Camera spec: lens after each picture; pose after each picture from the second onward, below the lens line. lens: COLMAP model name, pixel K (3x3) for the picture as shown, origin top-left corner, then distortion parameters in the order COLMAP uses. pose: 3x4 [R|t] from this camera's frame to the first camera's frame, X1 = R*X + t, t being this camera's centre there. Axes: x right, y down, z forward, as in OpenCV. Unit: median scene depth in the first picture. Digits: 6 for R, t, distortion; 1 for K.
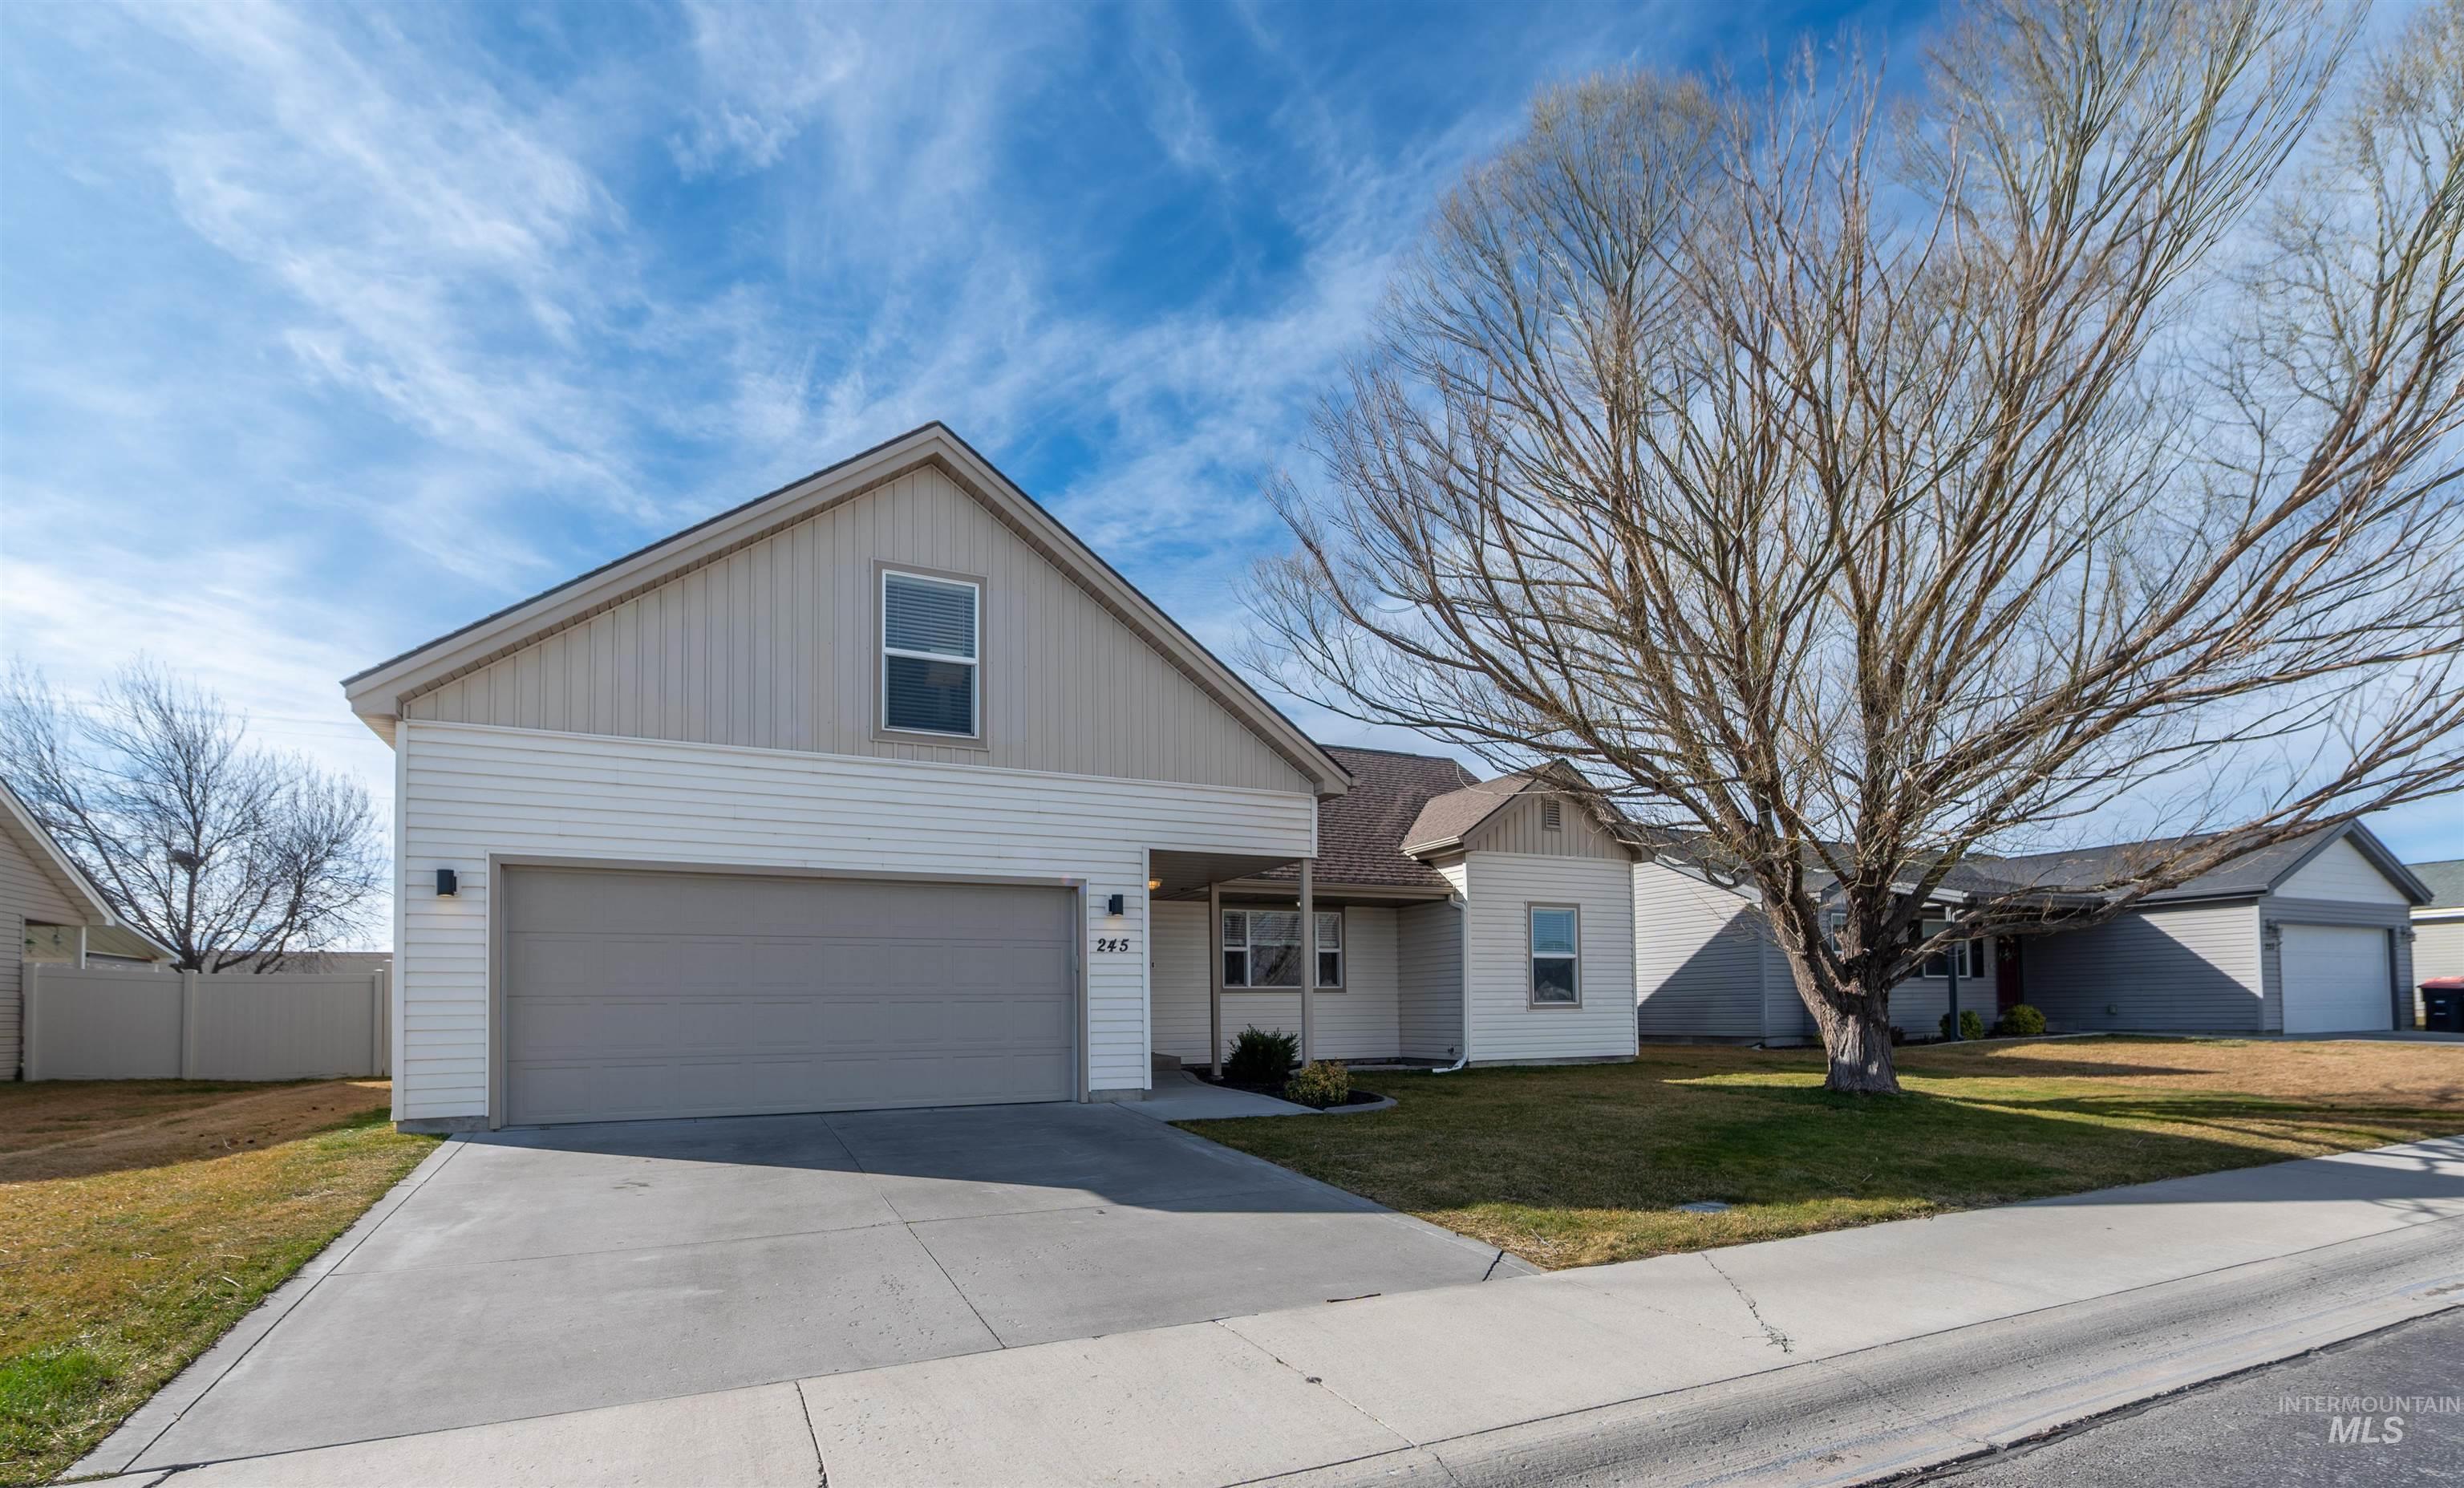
lens RADIAL K [[1003.4, 0, 1225.9], [0, 1003.4, 982.4], [0, 0, 1]] dist [-0.000142, -0.000025]
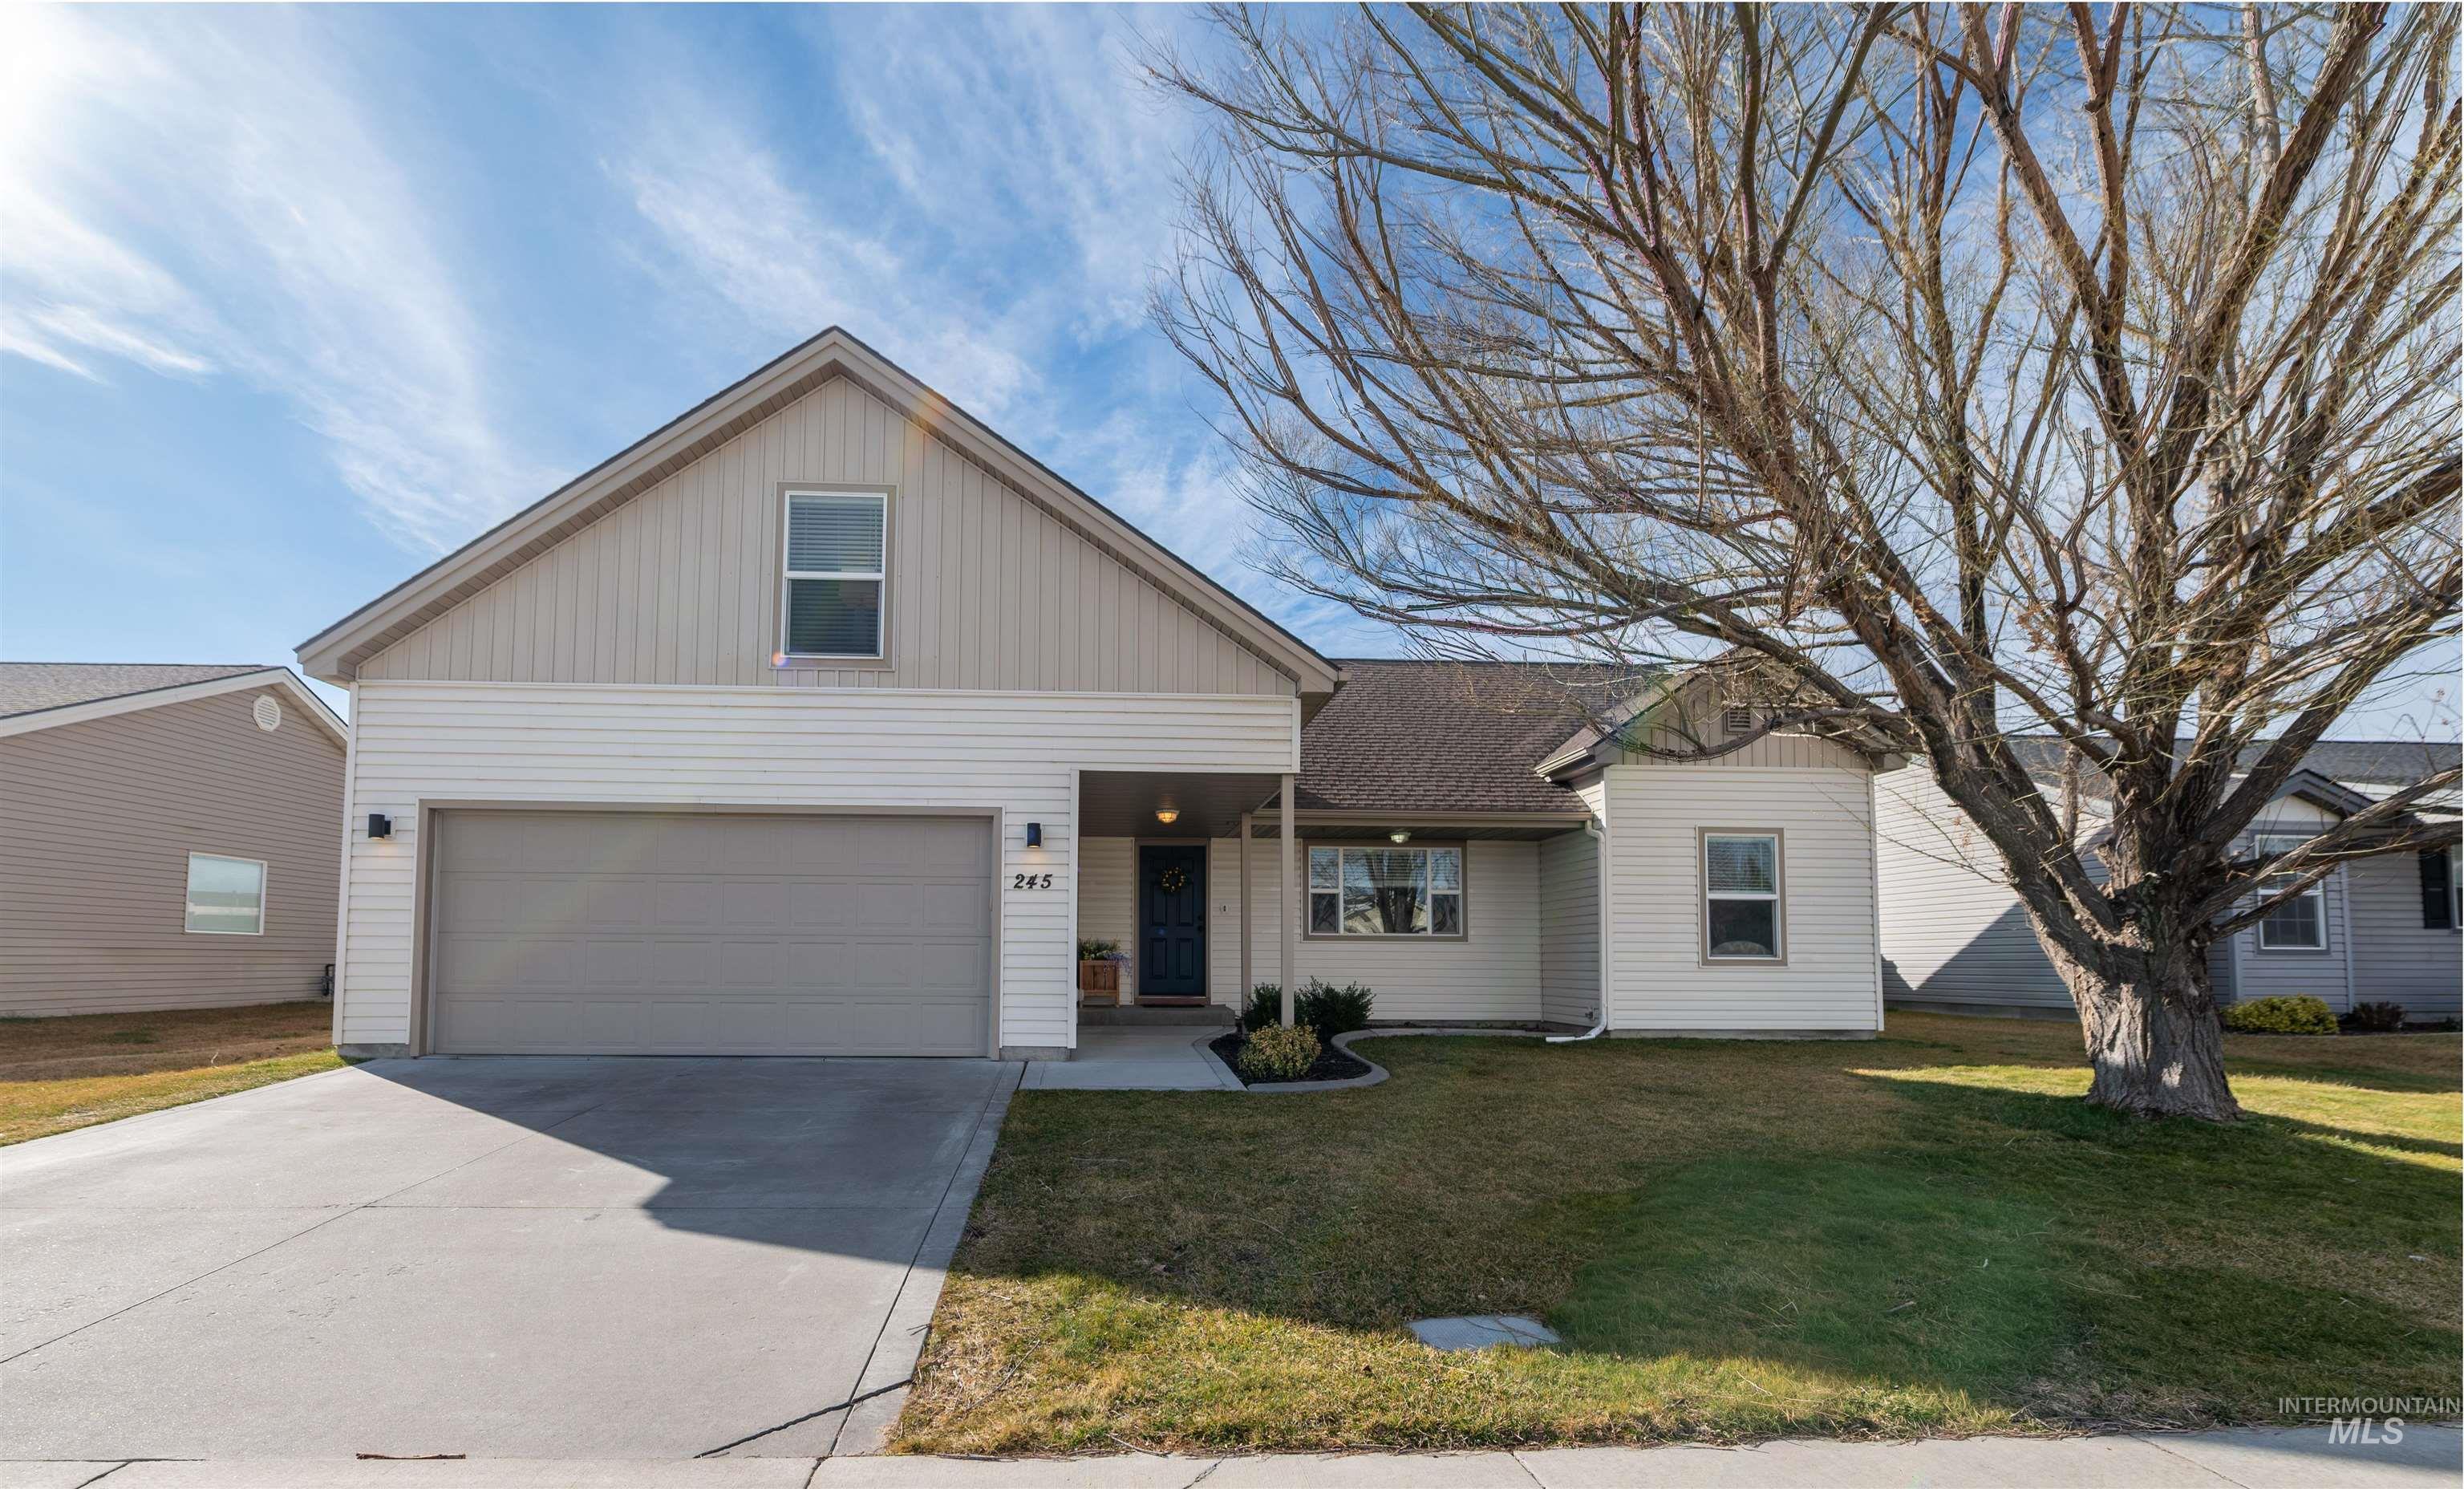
lens RADIAL K [[966.1, 0, 1133.6], [0, 966.1, 910.4], [0, 0, 1]] dist [-0.002736, -0.000278]
pose [[0.933555, -0.000530, -0.358434, 0.275021], [-0.007235, 0.999767, -0.020322, 0.004916], [0.358362, 0.021565, 0.933334, 0.246621]]
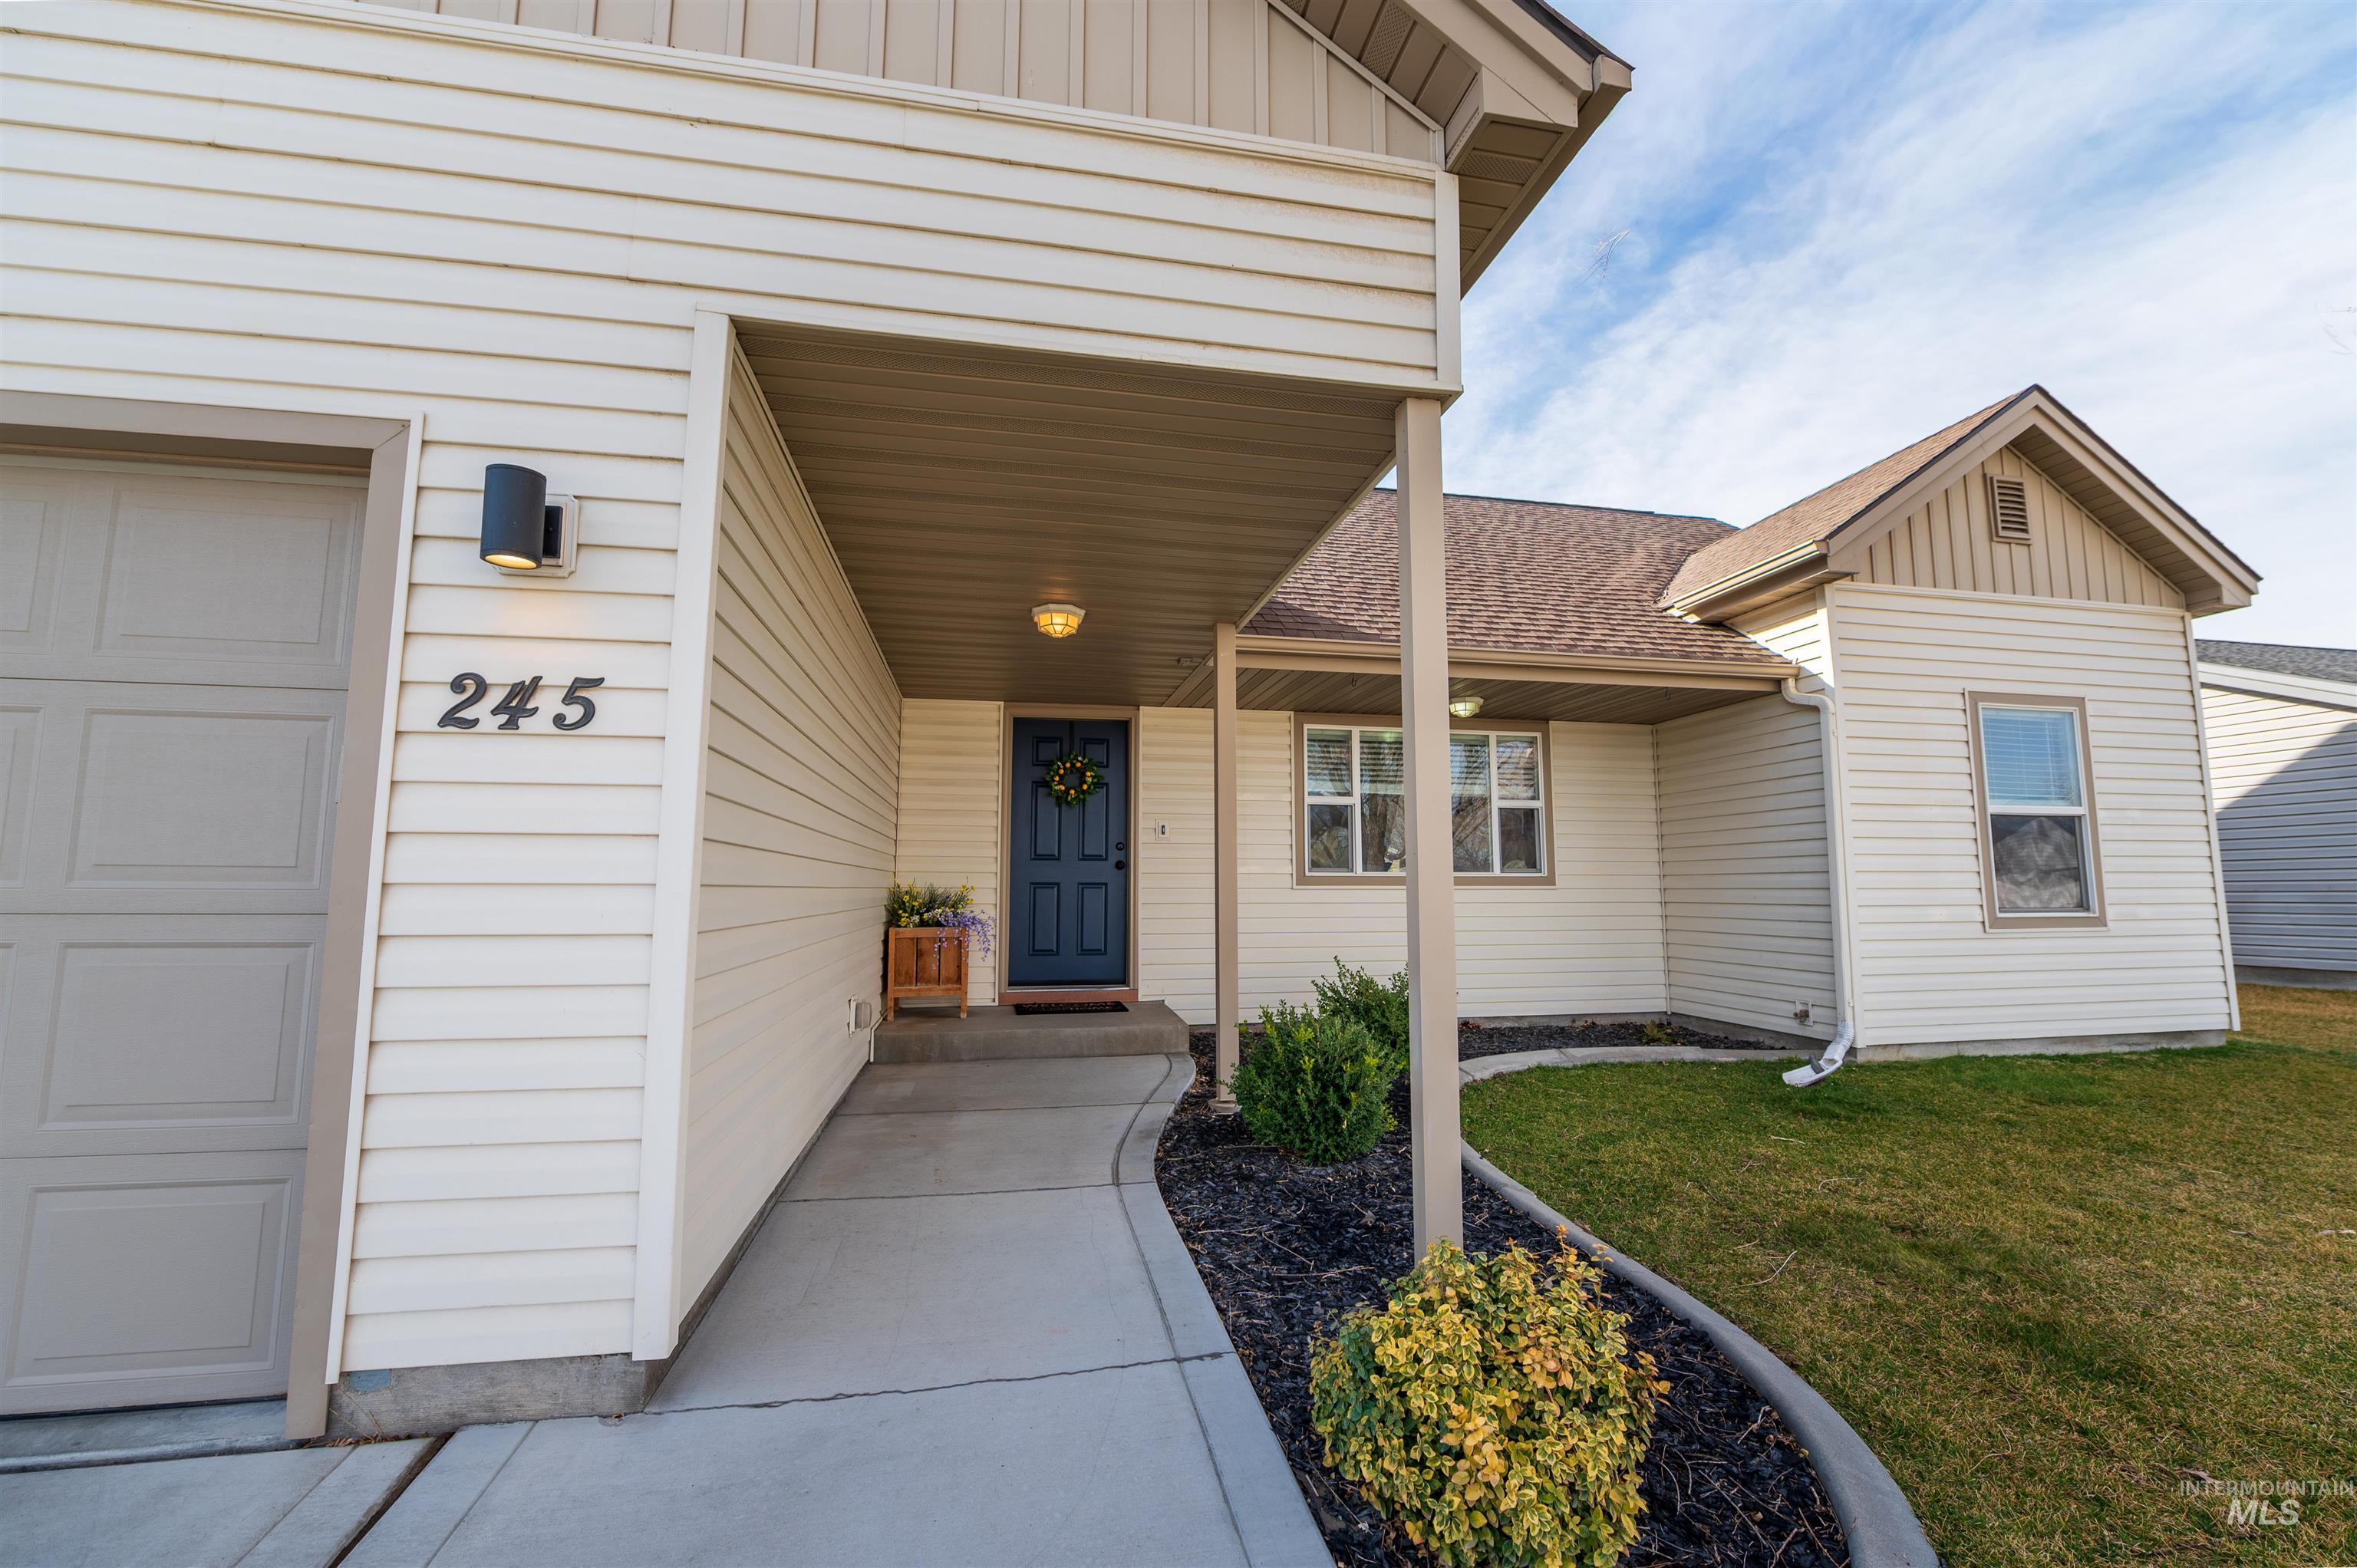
lens RADIAL K [[1007.1, 0, 1178.5], [0, 1007.1, 784.0], [0, 0, 1]] dist [-0.003212, -0.000224]
pose [[0.974601, -0.012046, -0.223622, 0.086206], [-0.005243, 0.997051, -0.076561, -0.001581], [0.223885, 0.075789, 0.971664, 0.819612]]
